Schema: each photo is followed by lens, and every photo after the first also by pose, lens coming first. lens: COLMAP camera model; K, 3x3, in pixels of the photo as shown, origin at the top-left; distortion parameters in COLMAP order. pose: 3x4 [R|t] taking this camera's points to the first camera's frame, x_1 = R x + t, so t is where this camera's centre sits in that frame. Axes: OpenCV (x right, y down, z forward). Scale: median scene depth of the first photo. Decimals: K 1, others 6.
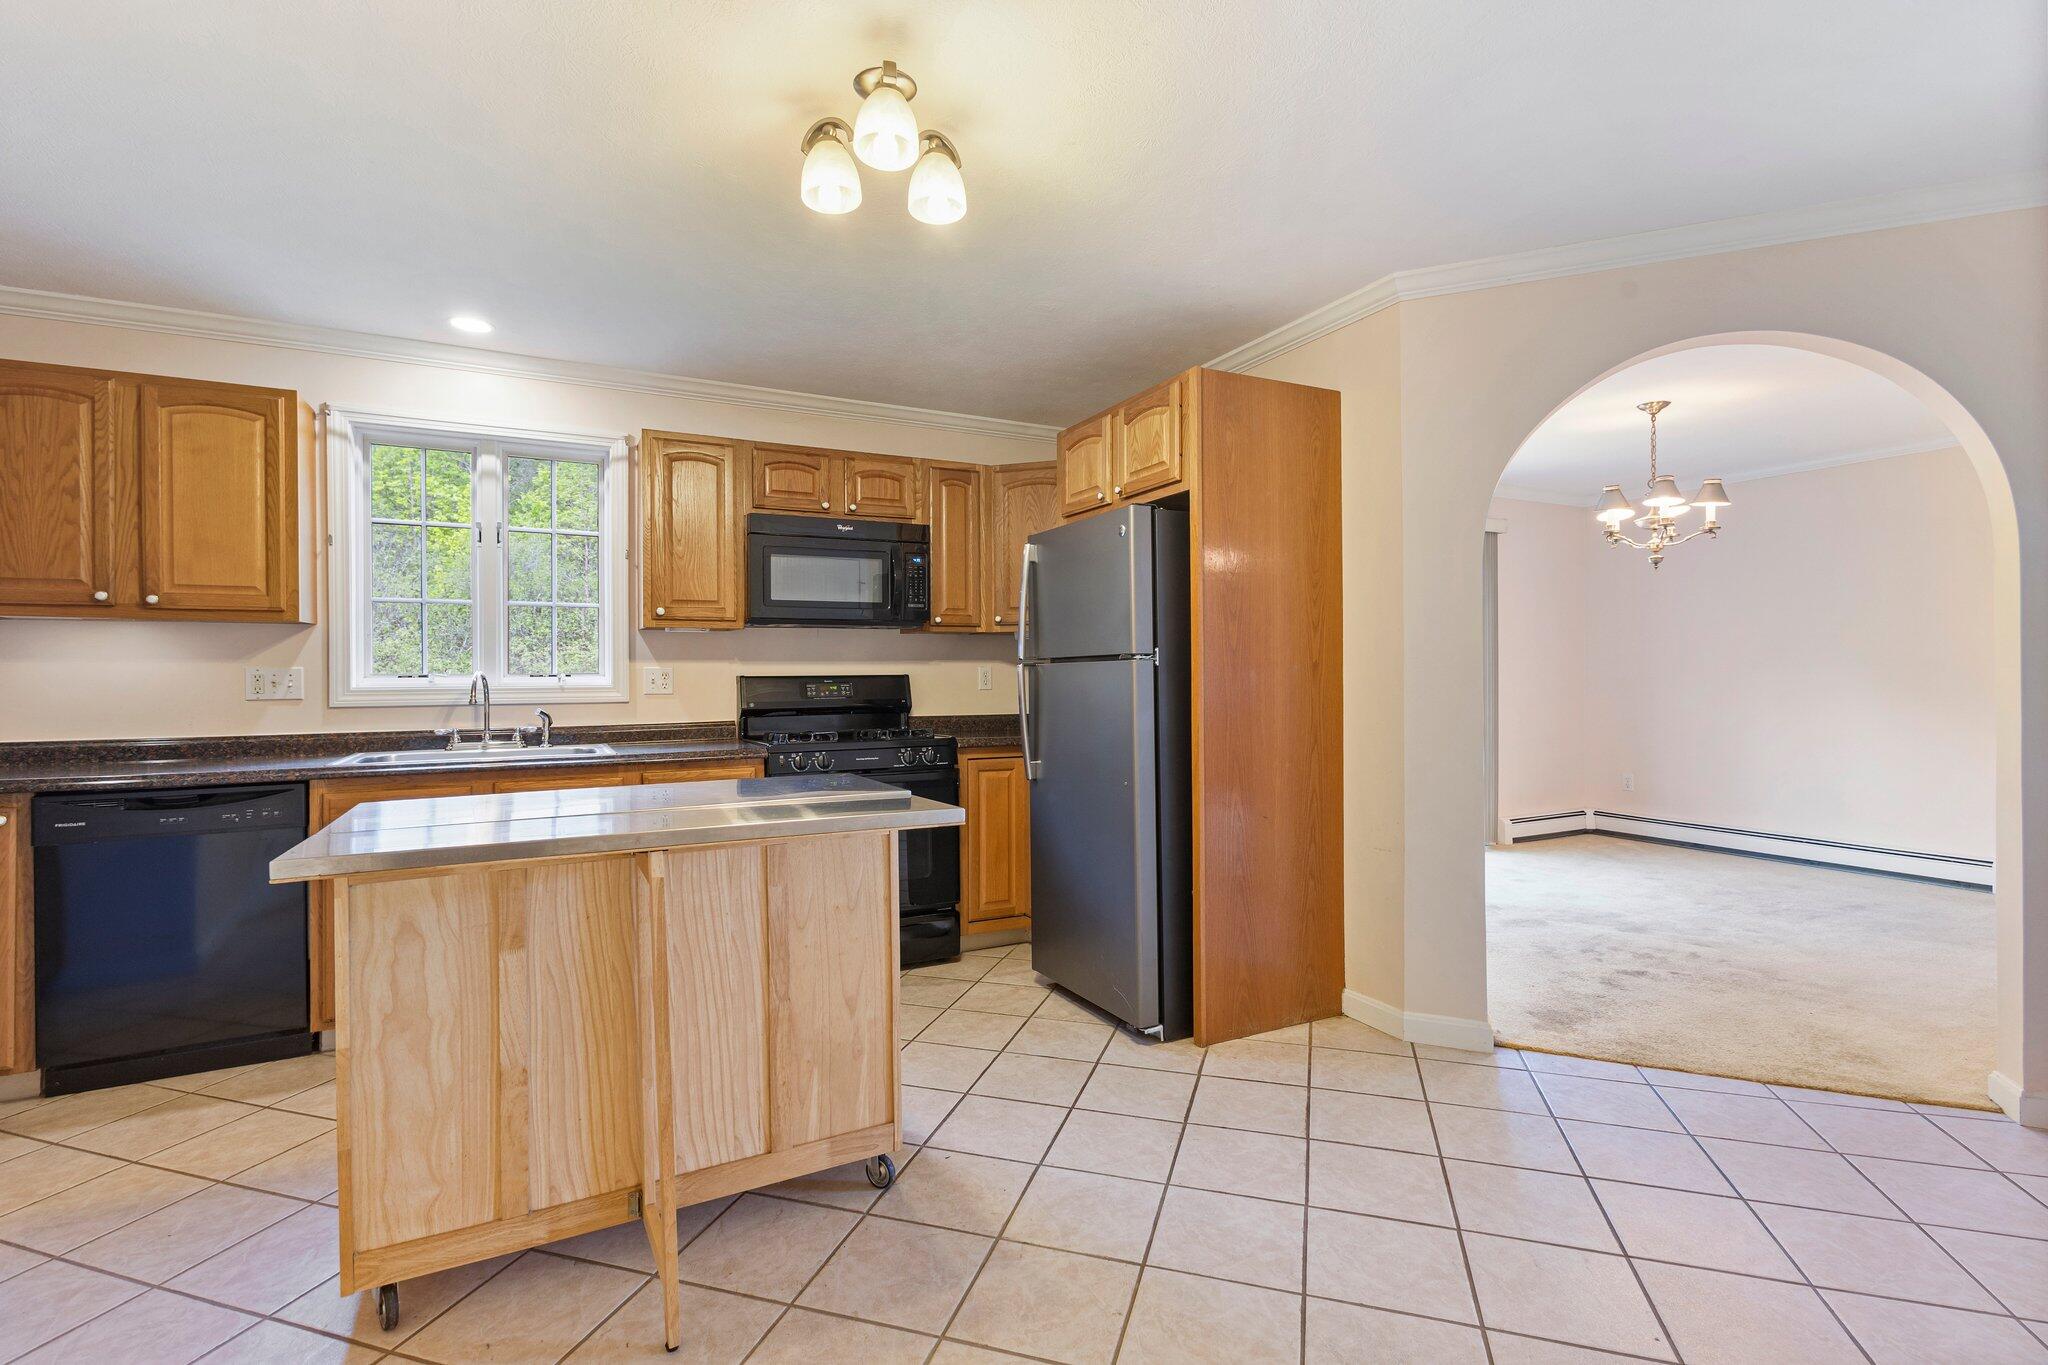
lens RADIAL K [[949.2, 0, 1025.4], [0, 949.2, 672.0], [0, 0, 1]] dist [0.006237, -0.001631]
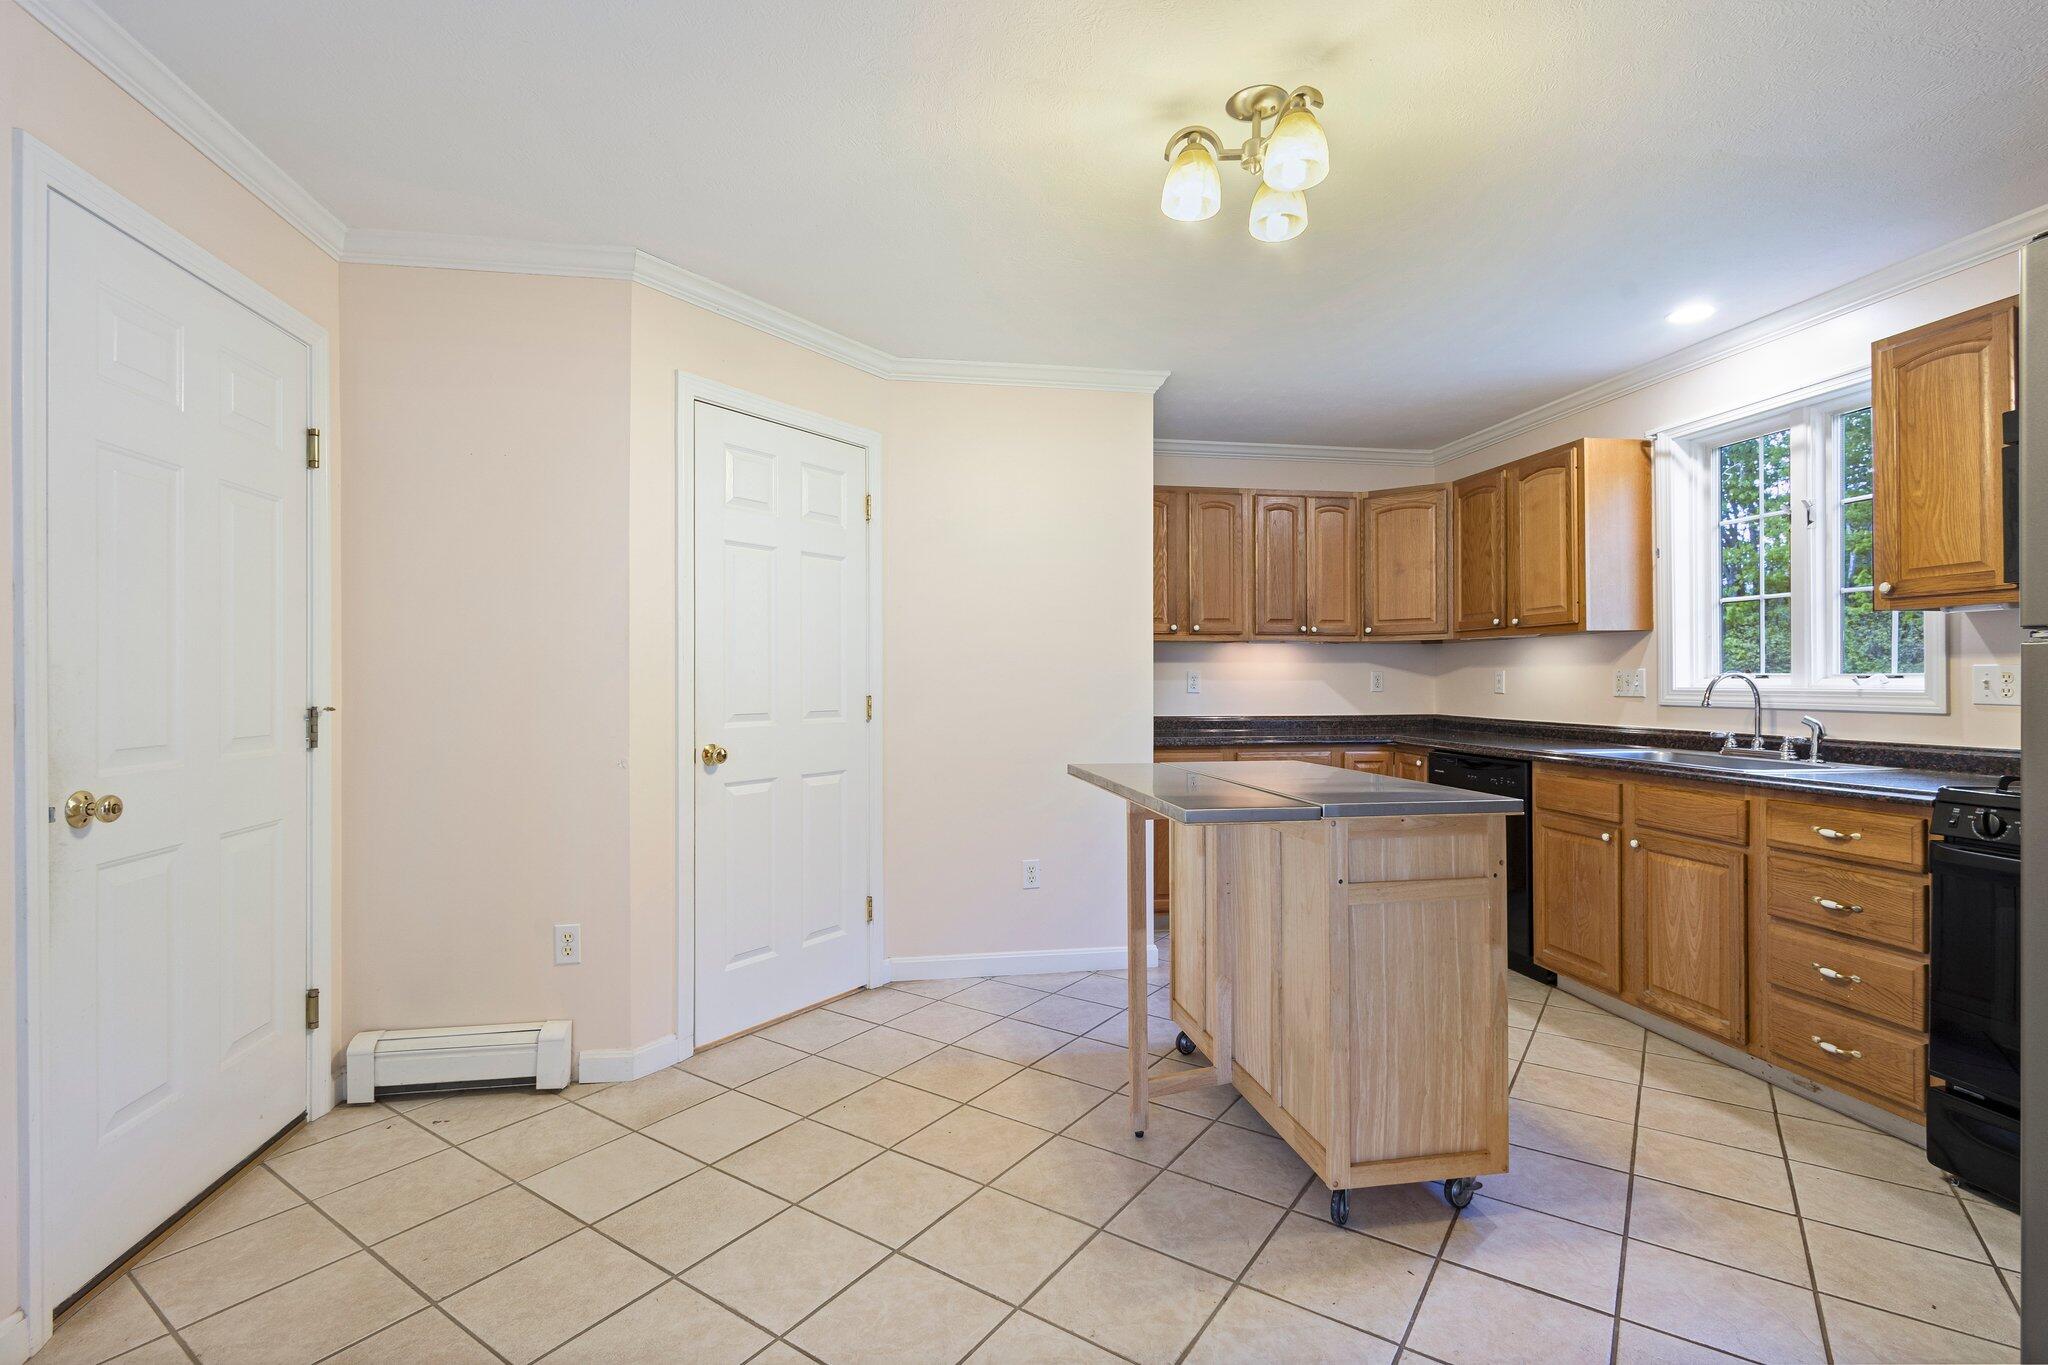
lens RADIAL K [[937.9, 0, 1018.8], [0, 937.9, 678.4], [0, 0, 1]] dist [0.008277, -0.000867]
pose [[-0.319631, 0.005673, -0.947525, 0.526916], [0.006718, 0.999971, 0.003721, -0.002638], [0.947518, -0.005177, -0.319659, 0.630593]]
